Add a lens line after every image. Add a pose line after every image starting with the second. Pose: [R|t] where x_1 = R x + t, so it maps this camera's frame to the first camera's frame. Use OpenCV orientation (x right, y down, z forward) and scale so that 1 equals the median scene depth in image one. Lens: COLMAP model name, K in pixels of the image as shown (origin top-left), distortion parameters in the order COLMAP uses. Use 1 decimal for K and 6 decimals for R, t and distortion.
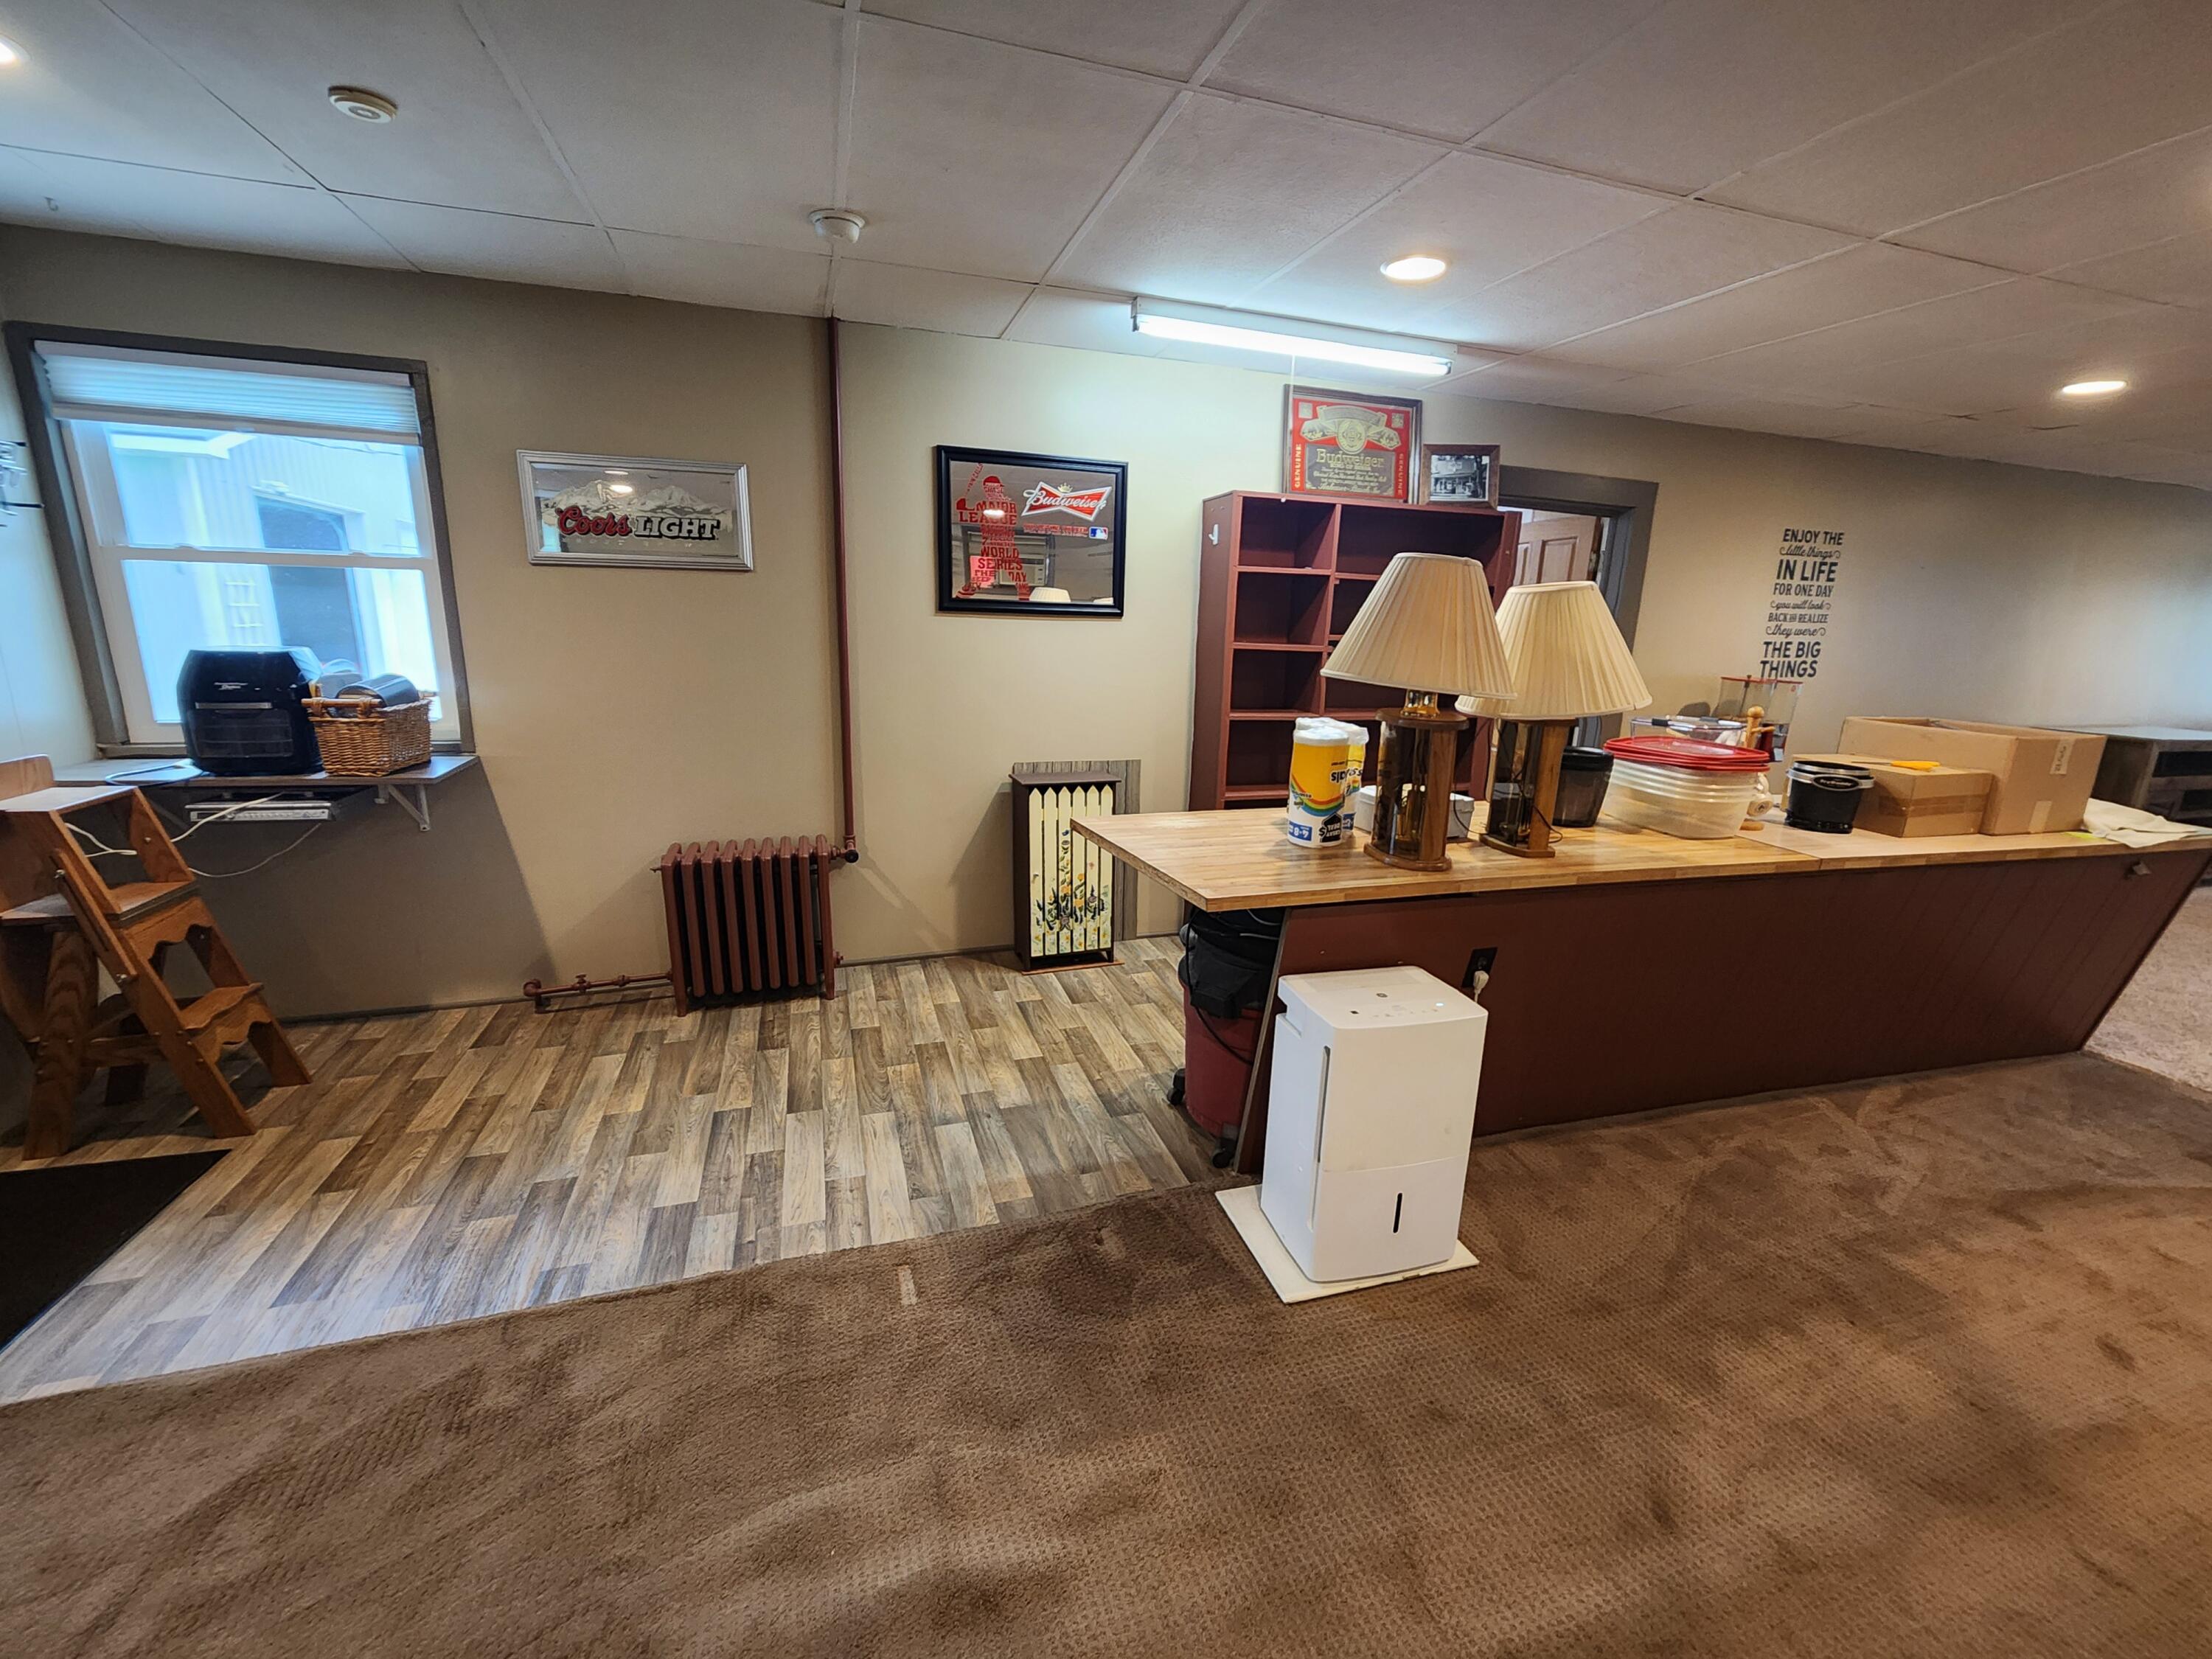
lens RADIAL K [[906.1, 0, 1088.8], [0, 906.1, 830.9], [0, 0, 1]] dist [0.001839, -0.000714]
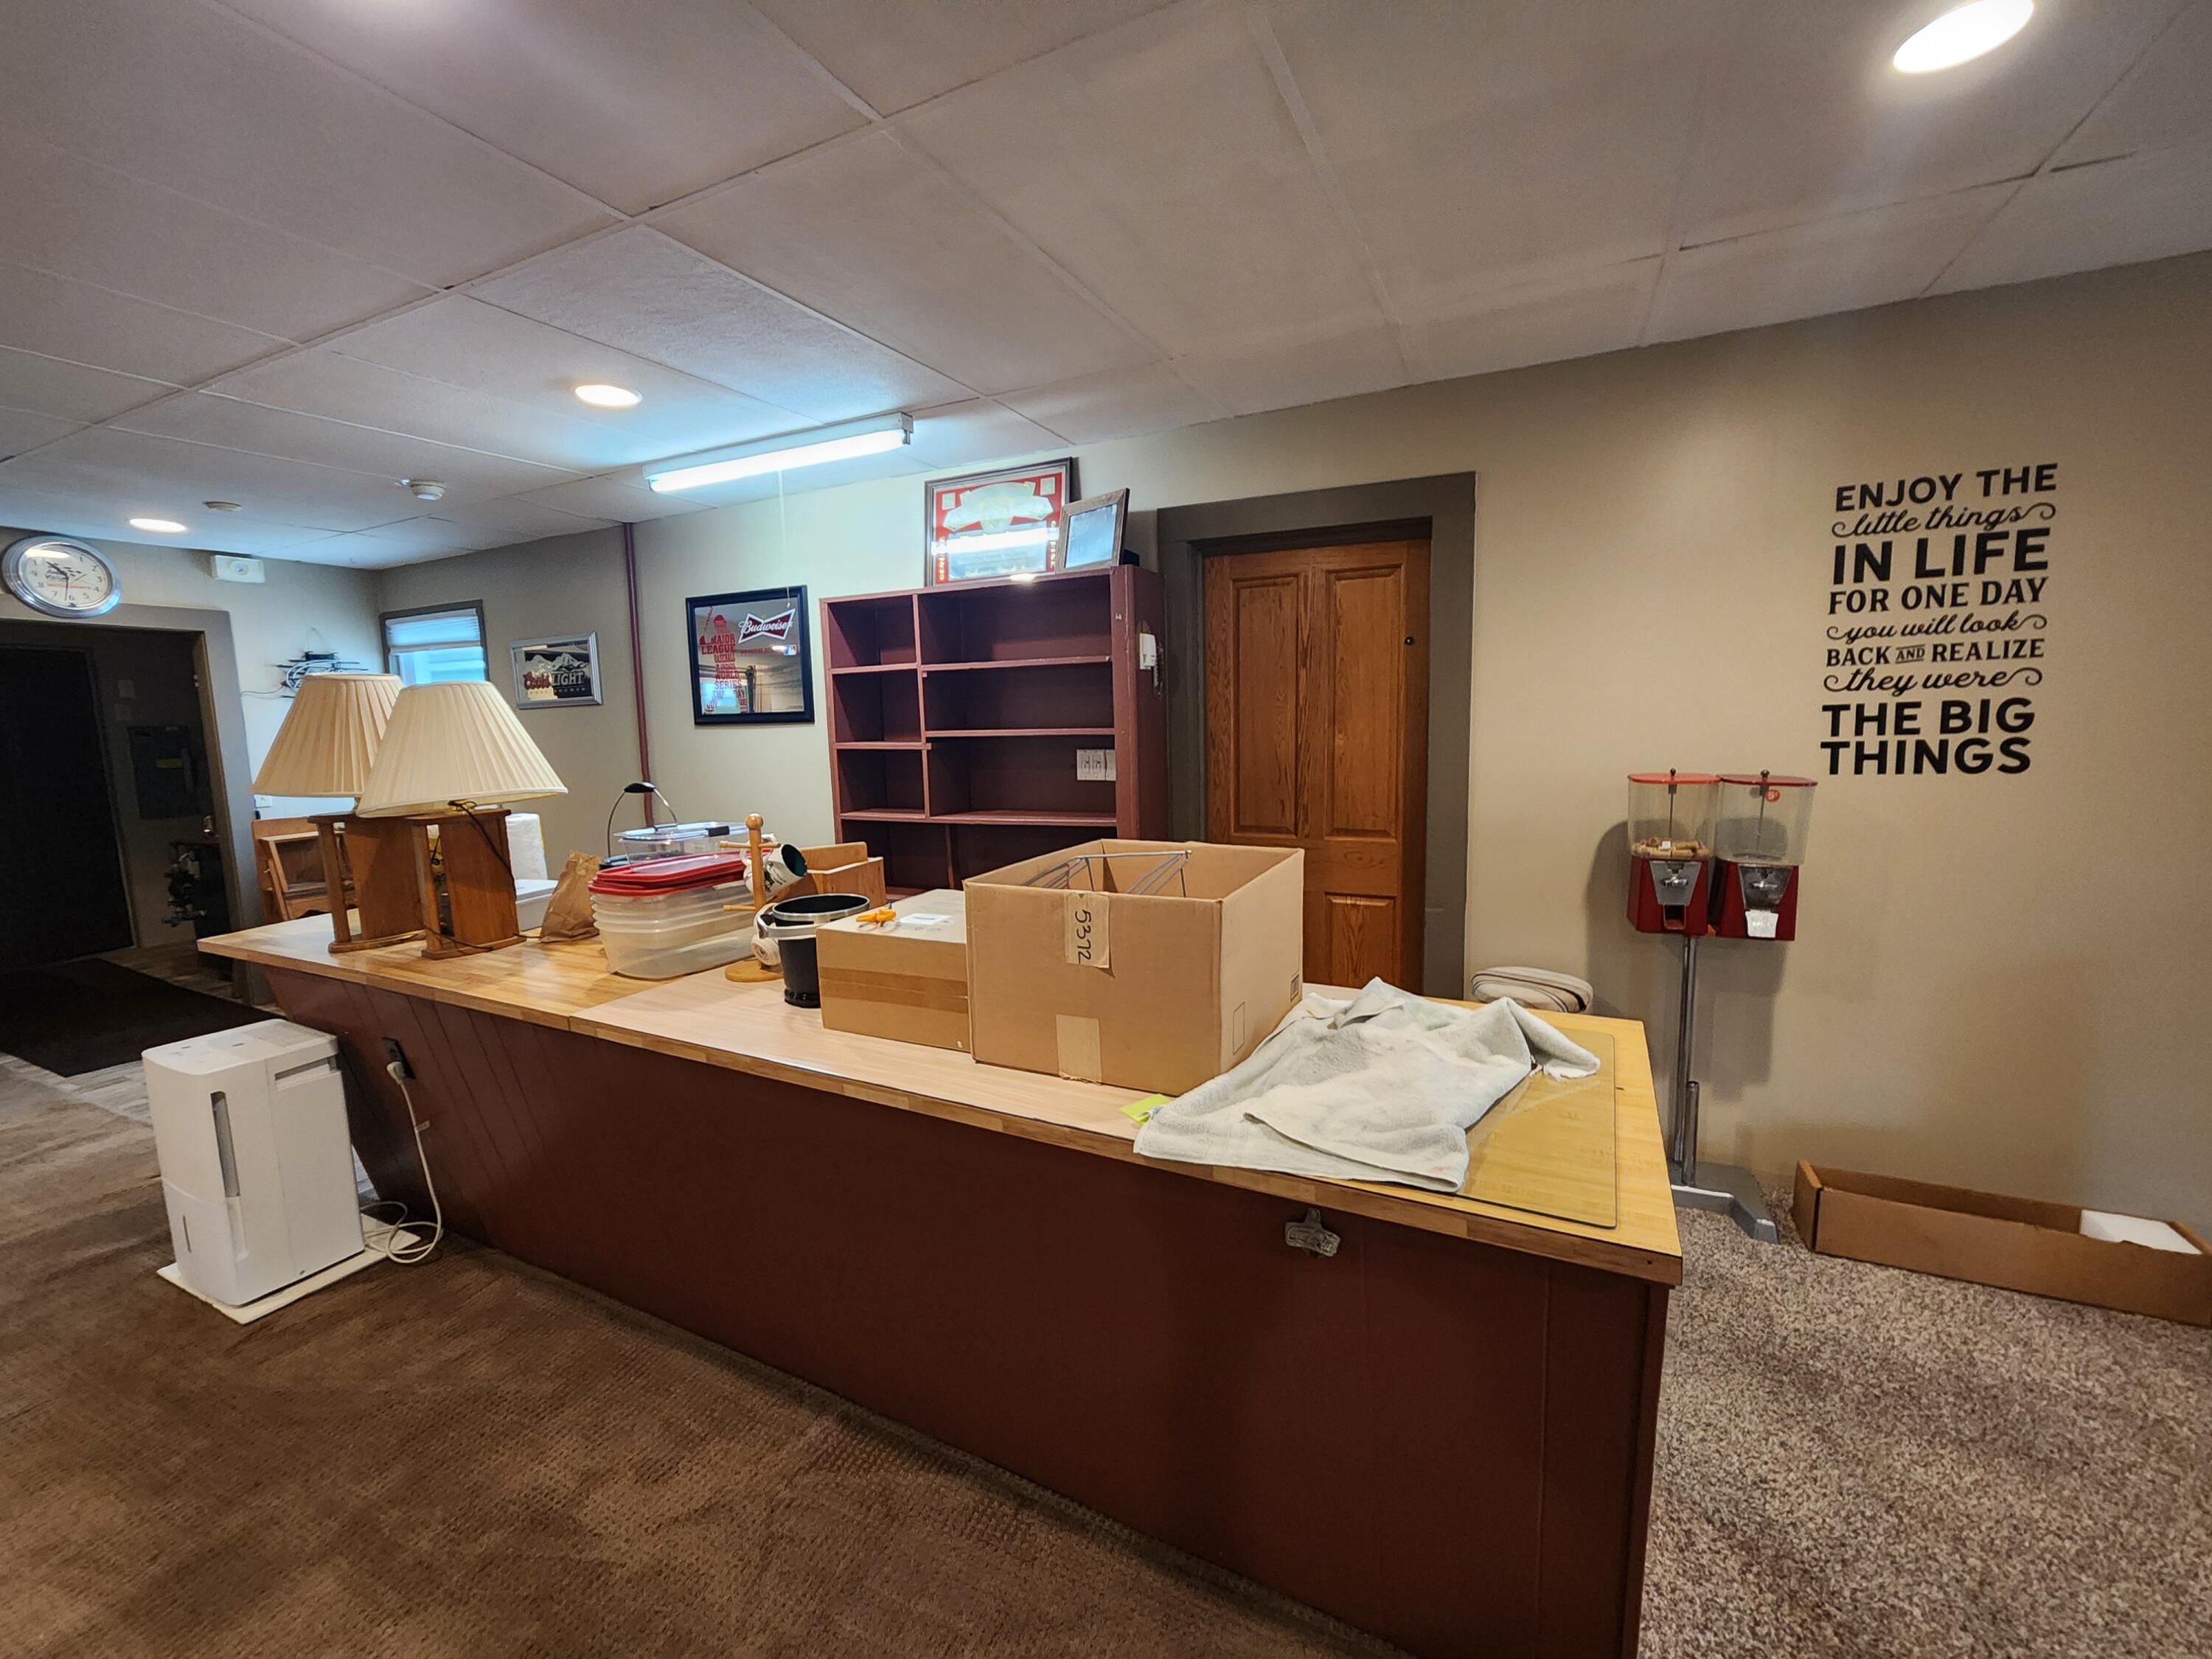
lens RADIAL K [[906.1, 0, 1117.5], [0, 906.1, 827.8], [0, 0, 1]] dist [0.001839, -0.000714]
pose [[0.726249, 0.035370, -0.686521, 0.995590], [-0.113815, 0.991079, -0.069340, -0.073293], [0.677944, 0.128495, 0.723796, 0.454367]]
